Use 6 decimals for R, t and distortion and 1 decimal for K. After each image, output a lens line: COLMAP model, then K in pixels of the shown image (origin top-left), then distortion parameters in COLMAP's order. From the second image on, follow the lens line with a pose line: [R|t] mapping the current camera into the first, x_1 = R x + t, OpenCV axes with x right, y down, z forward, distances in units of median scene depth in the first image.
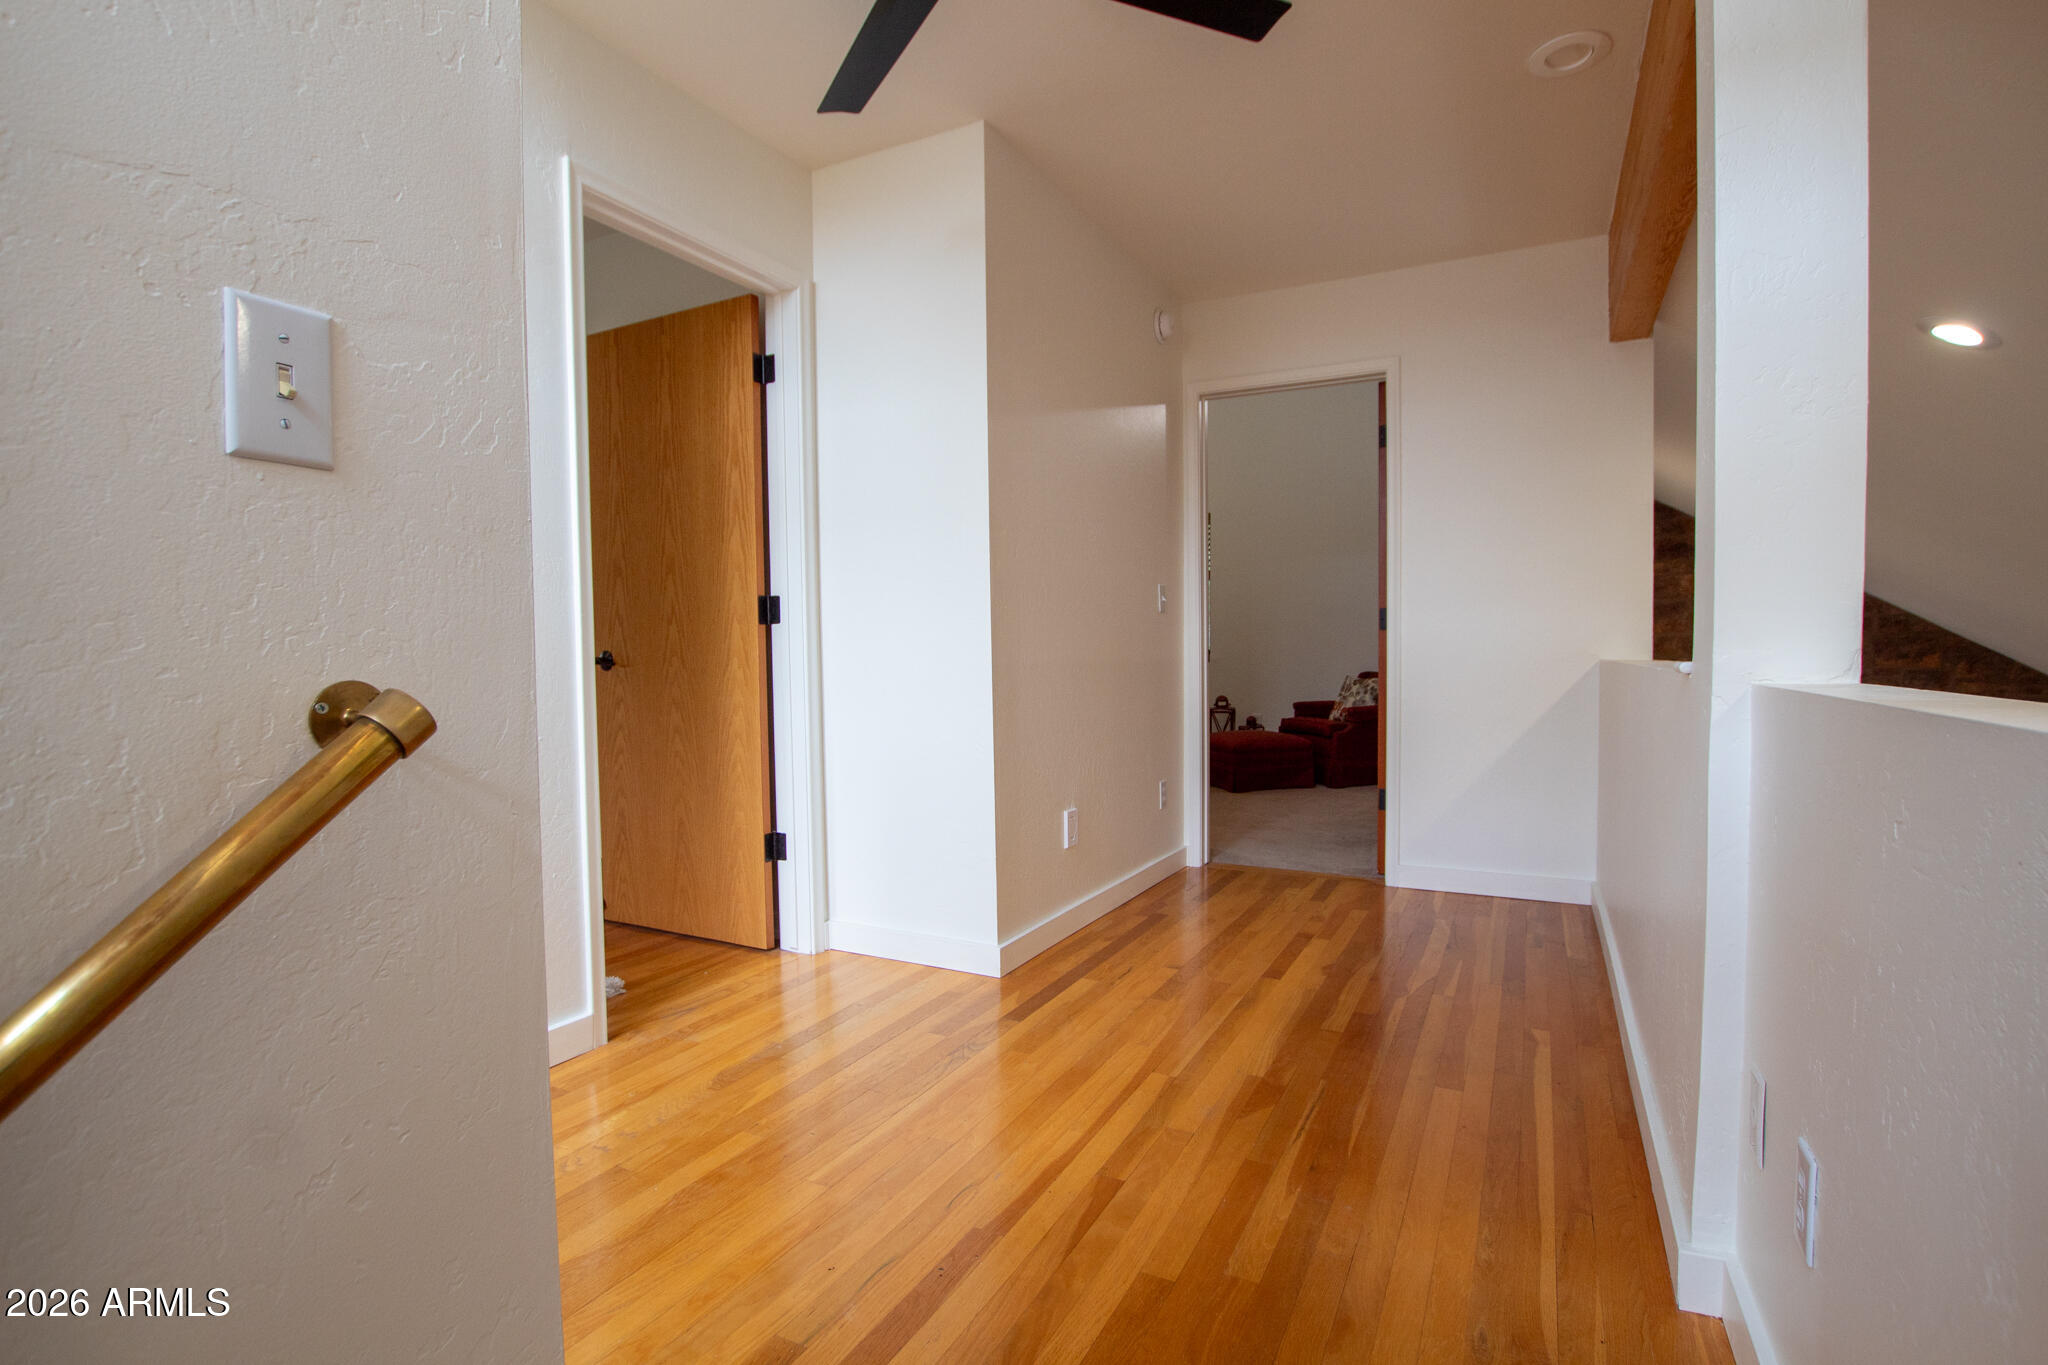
lens RADIAL K [[978.5, 0, 1020.8], [0, 978.5, 678.6], [0, 0, 1]] dist [-0.025200, 0.000500]
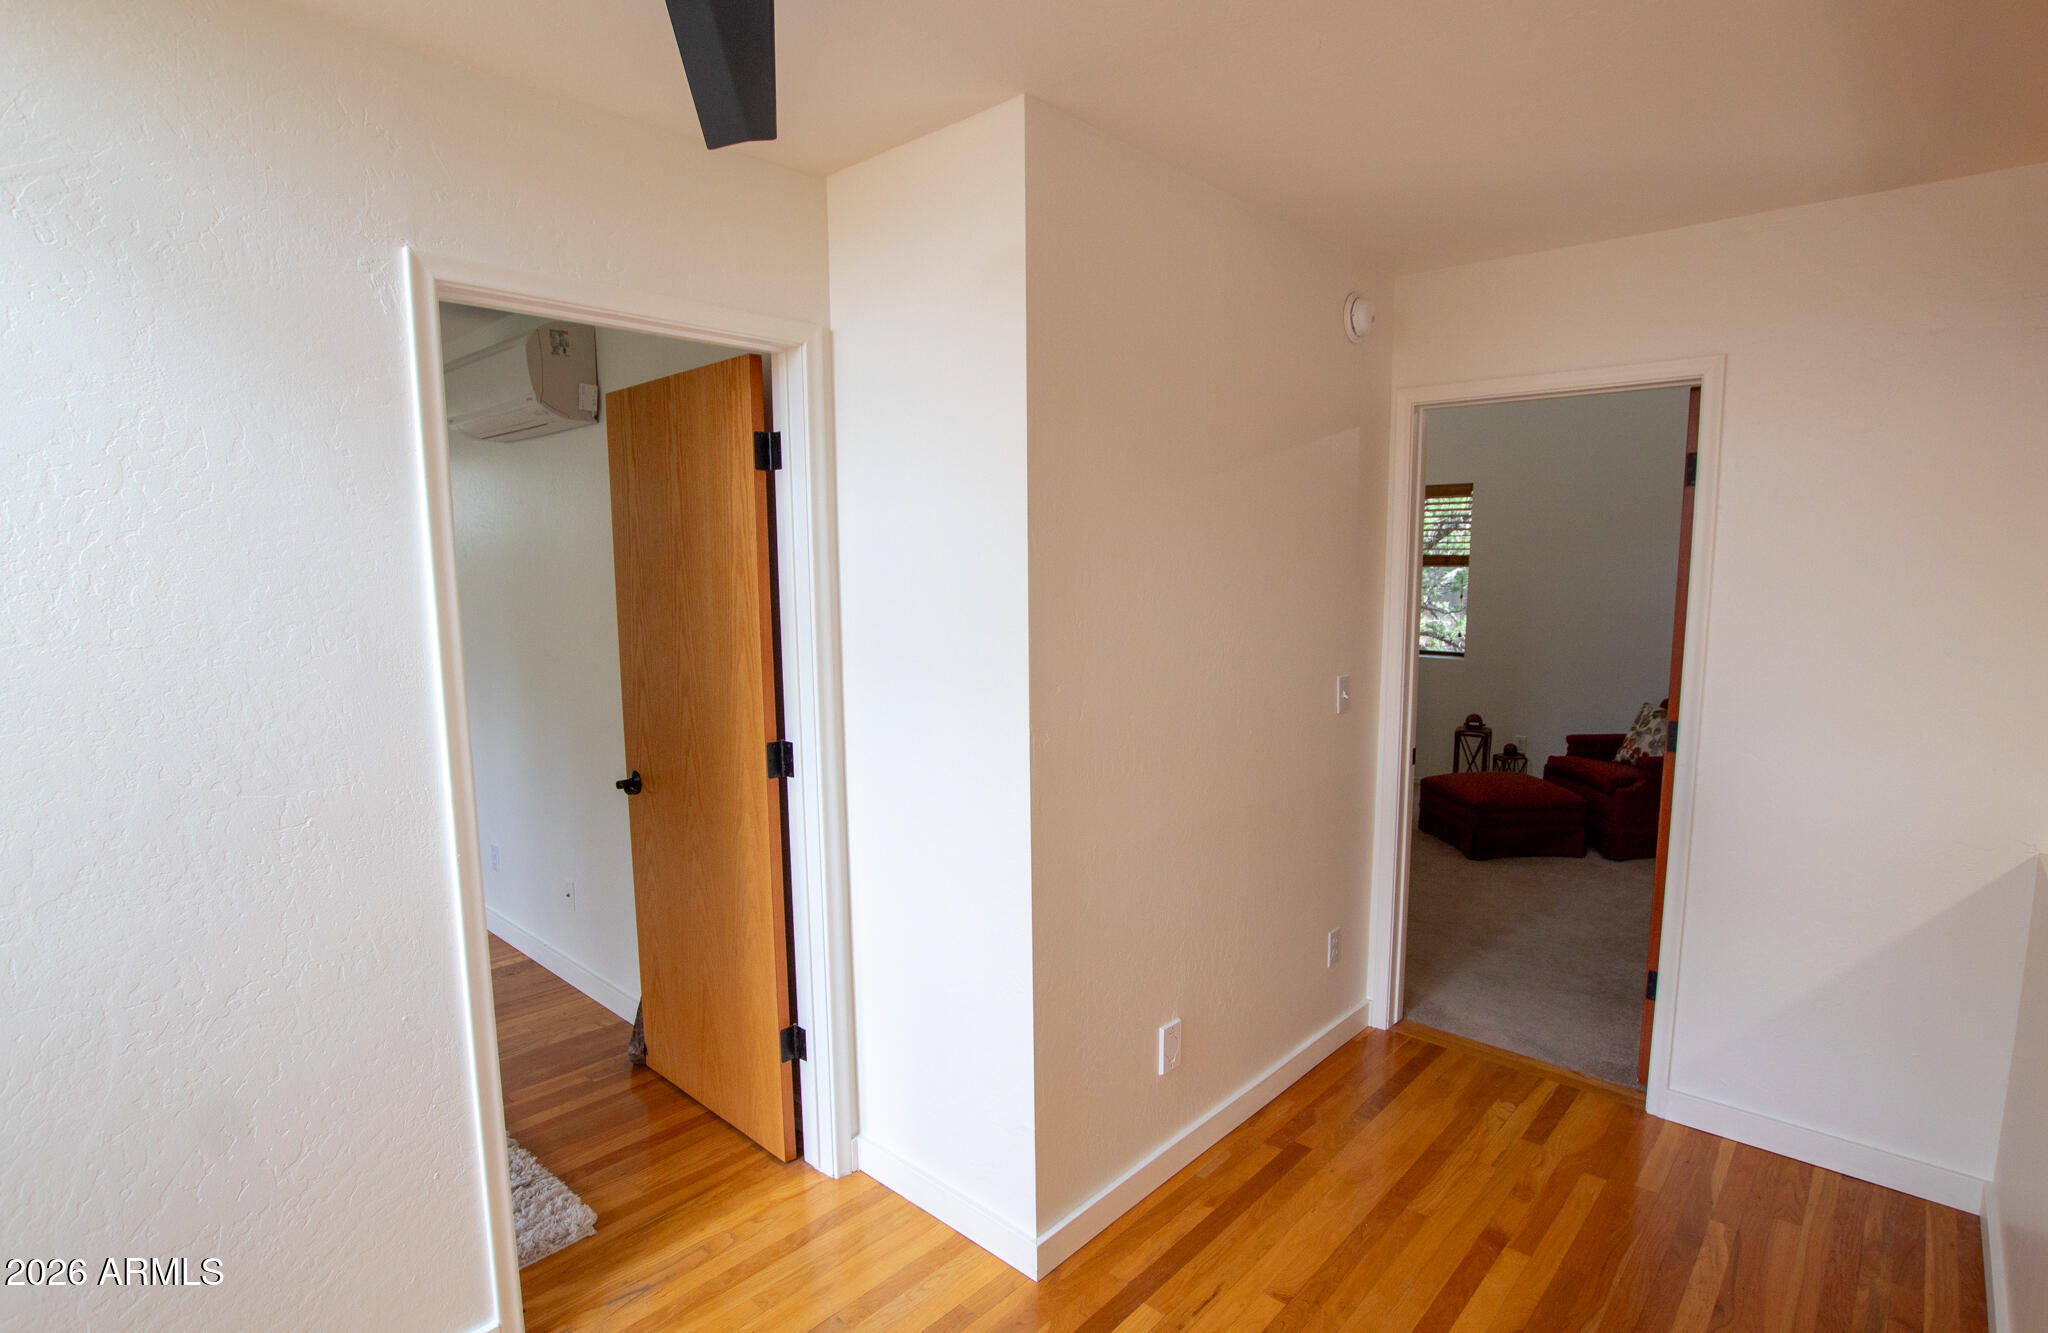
lens RADIAL K [[1003.2, 0, 1026.6], [0, 1003.2, 678.1], [0, 0, 1]] dist [-0.027542, 0.000454]
pose [[0.966557, 0.034996, -0.254053, 0.131620], [-0.011561, 0.995585, 0.093155, -0.202648], [0.256191, -0.087102, 0.962694, 0.259668]]
